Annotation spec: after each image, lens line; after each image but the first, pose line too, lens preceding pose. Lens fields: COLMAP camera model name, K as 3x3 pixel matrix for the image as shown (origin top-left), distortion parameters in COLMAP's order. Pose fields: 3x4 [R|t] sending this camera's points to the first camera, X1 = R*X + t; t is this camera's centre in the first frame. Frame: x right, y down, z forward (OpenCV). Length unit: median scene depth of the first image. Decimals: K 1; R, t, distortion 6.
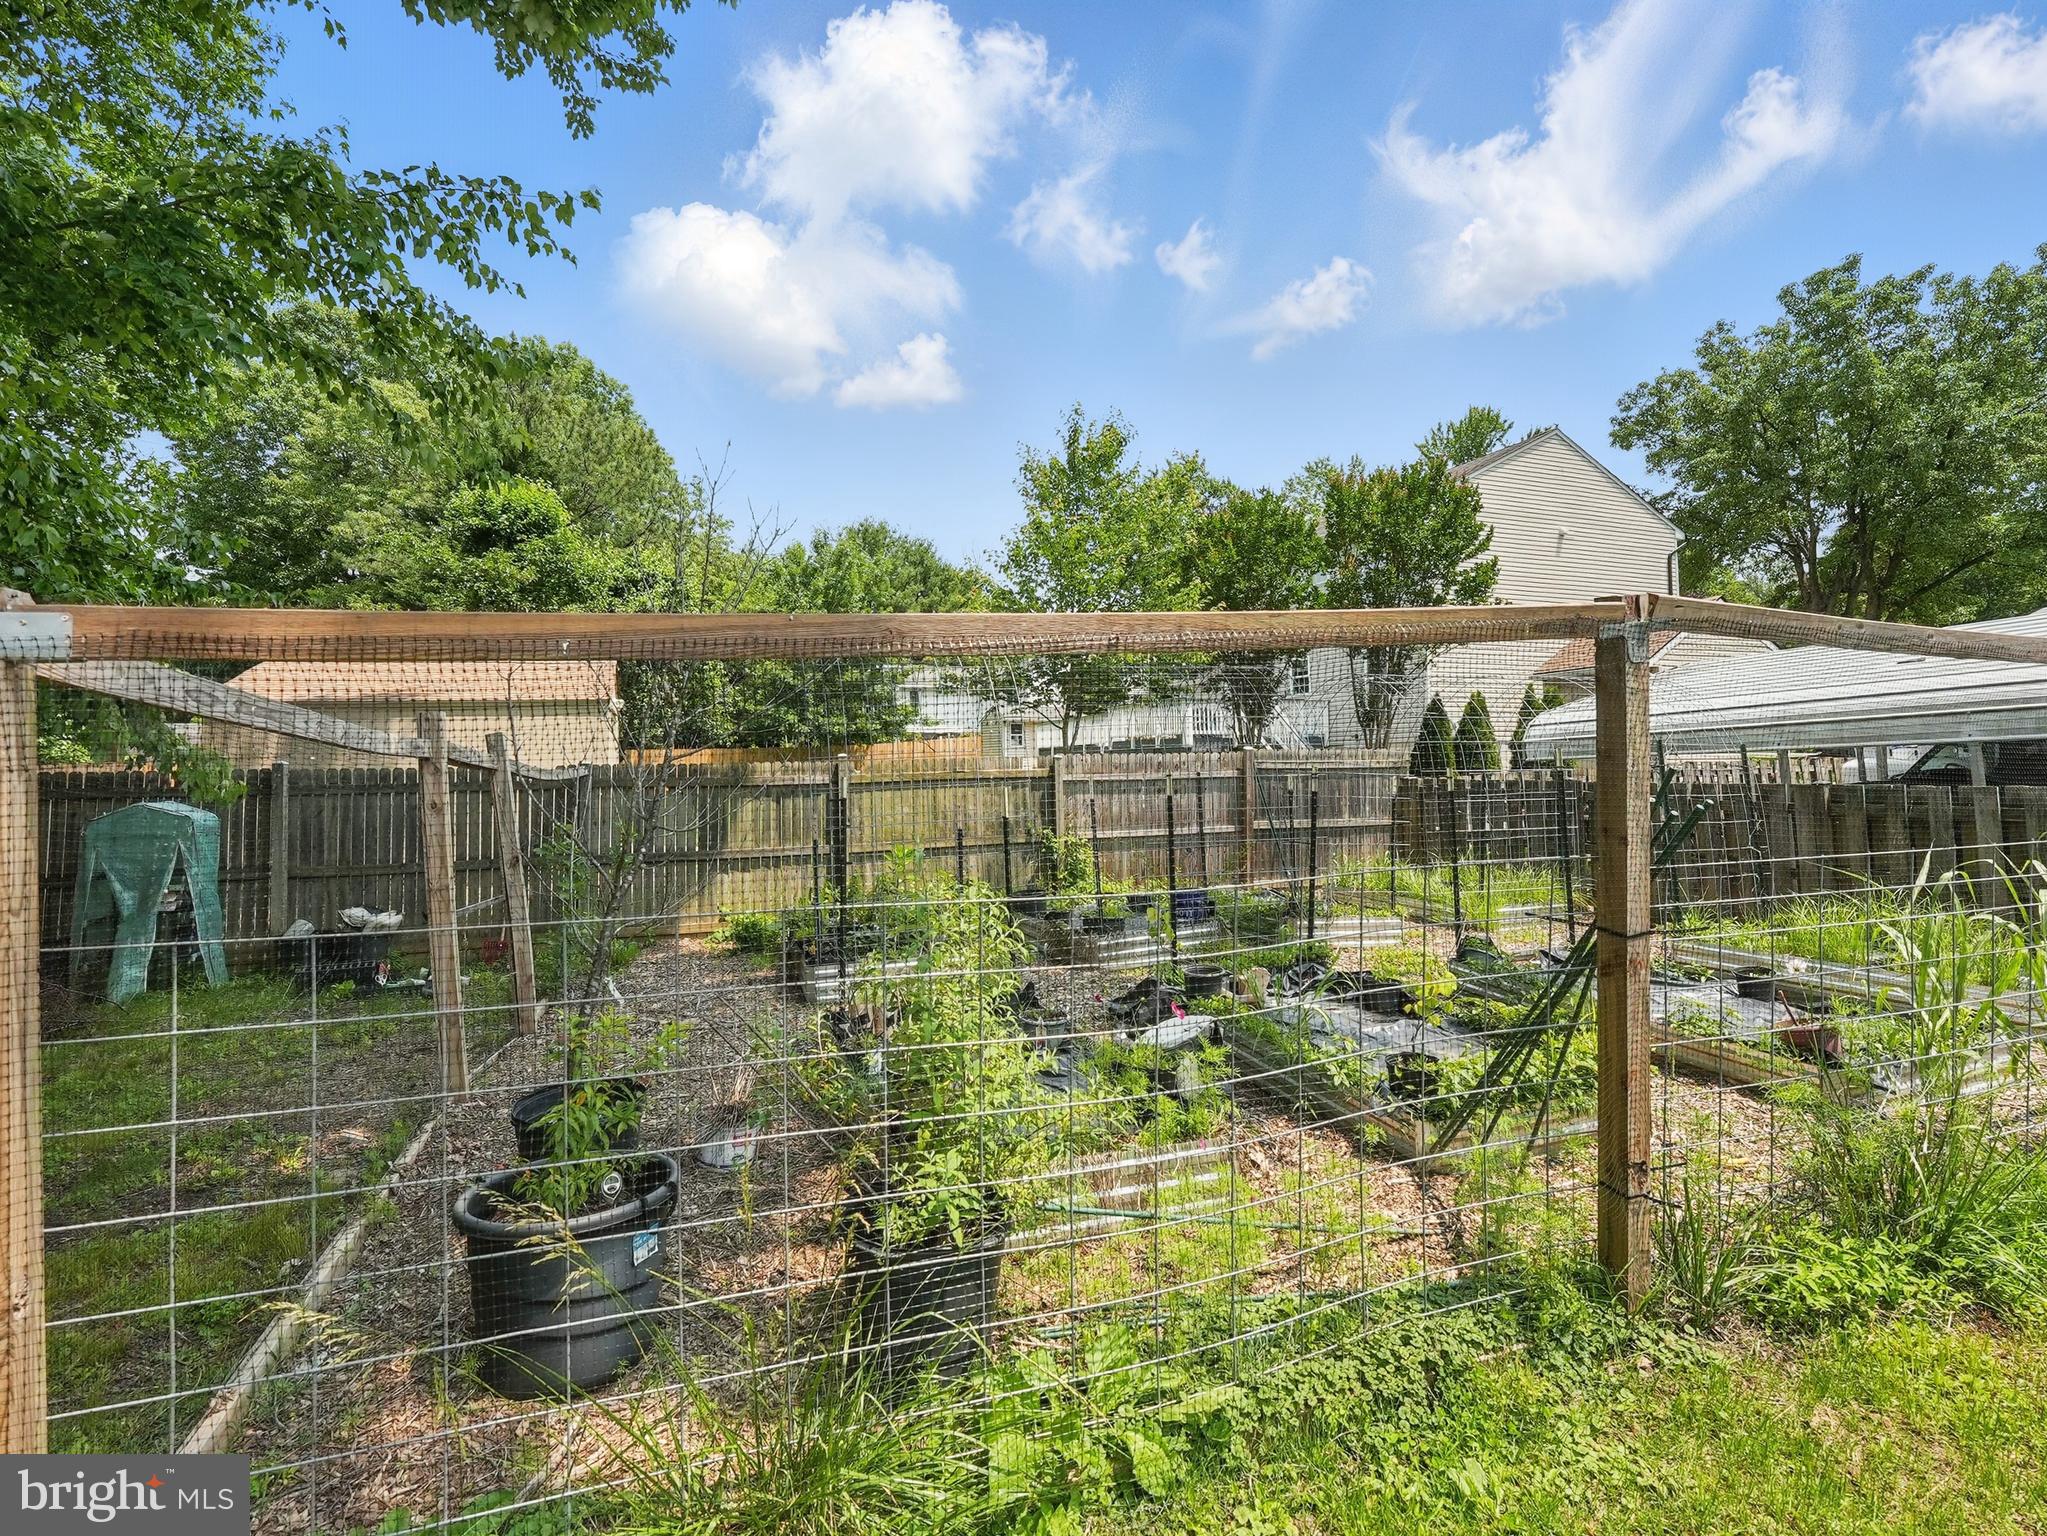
lens RADIAL K [[946.0, 0, 1014.8], [0, 946.0, 755.0], [0, 0, 1]] dist [0.001550, 0.000495]
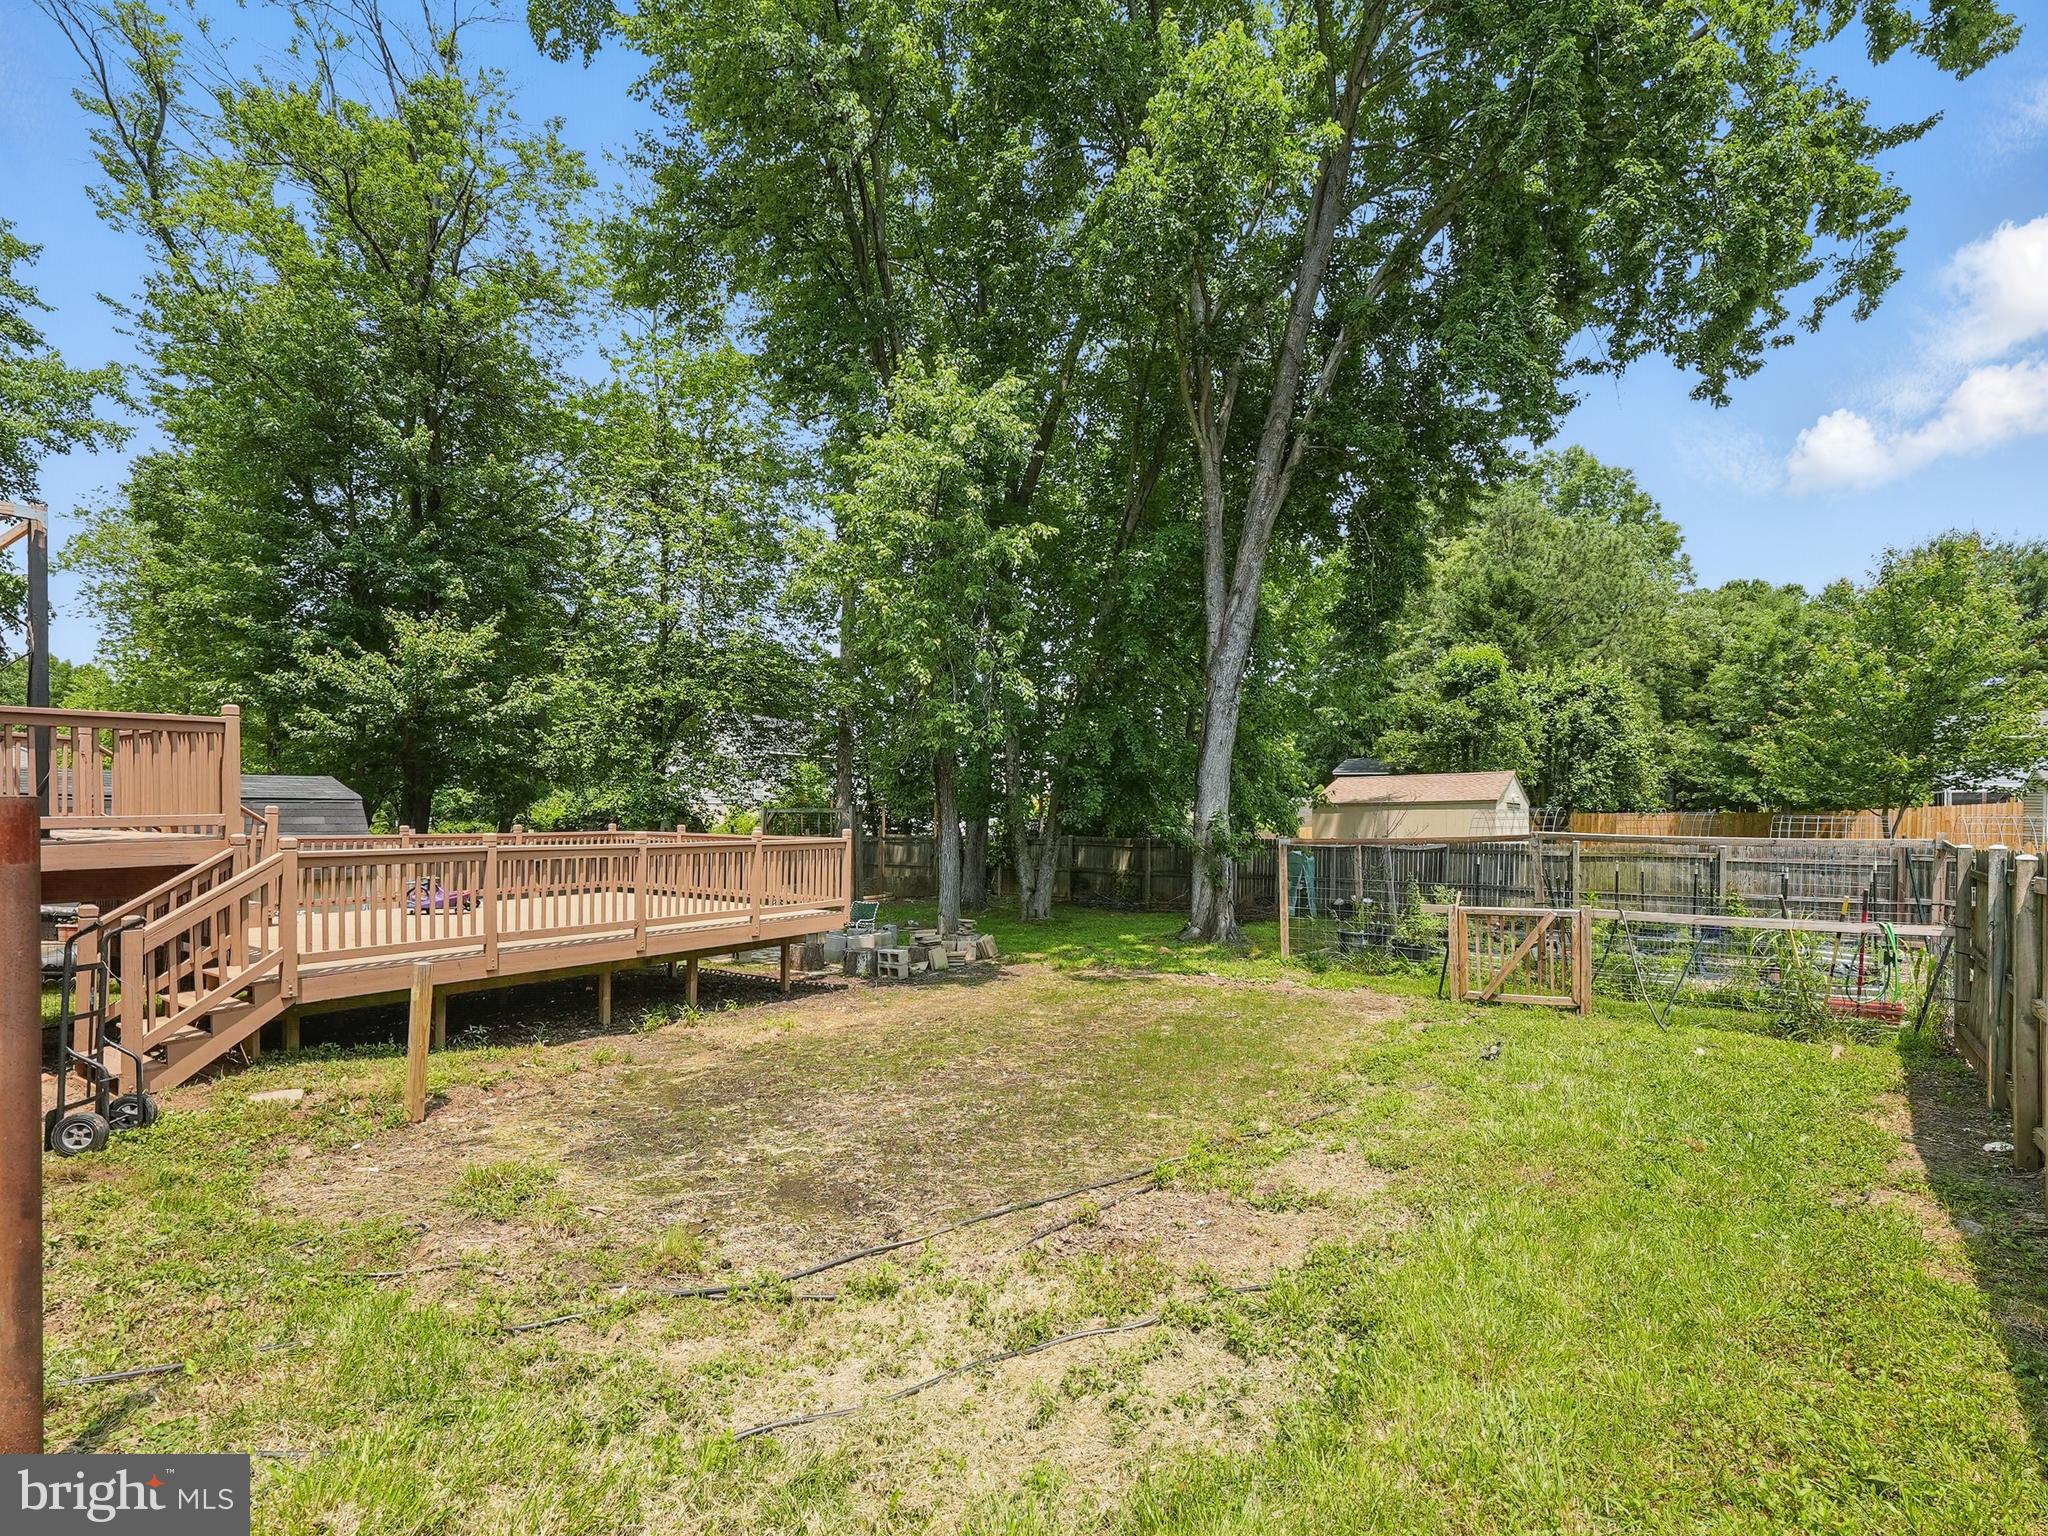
lens RADIAL K [[946.5, 0, 1015.3], [0, 946.5, 754.9], [0, 0, 1]] dist [0.001550, 0.000495]
pose [[0.519162, -0.031983, -0.854077, 0.431297], [-0.006528, 0.999122, -0.041383, -0.042599], [0.854651, 0.027059, 0.518498, -0.481434]]
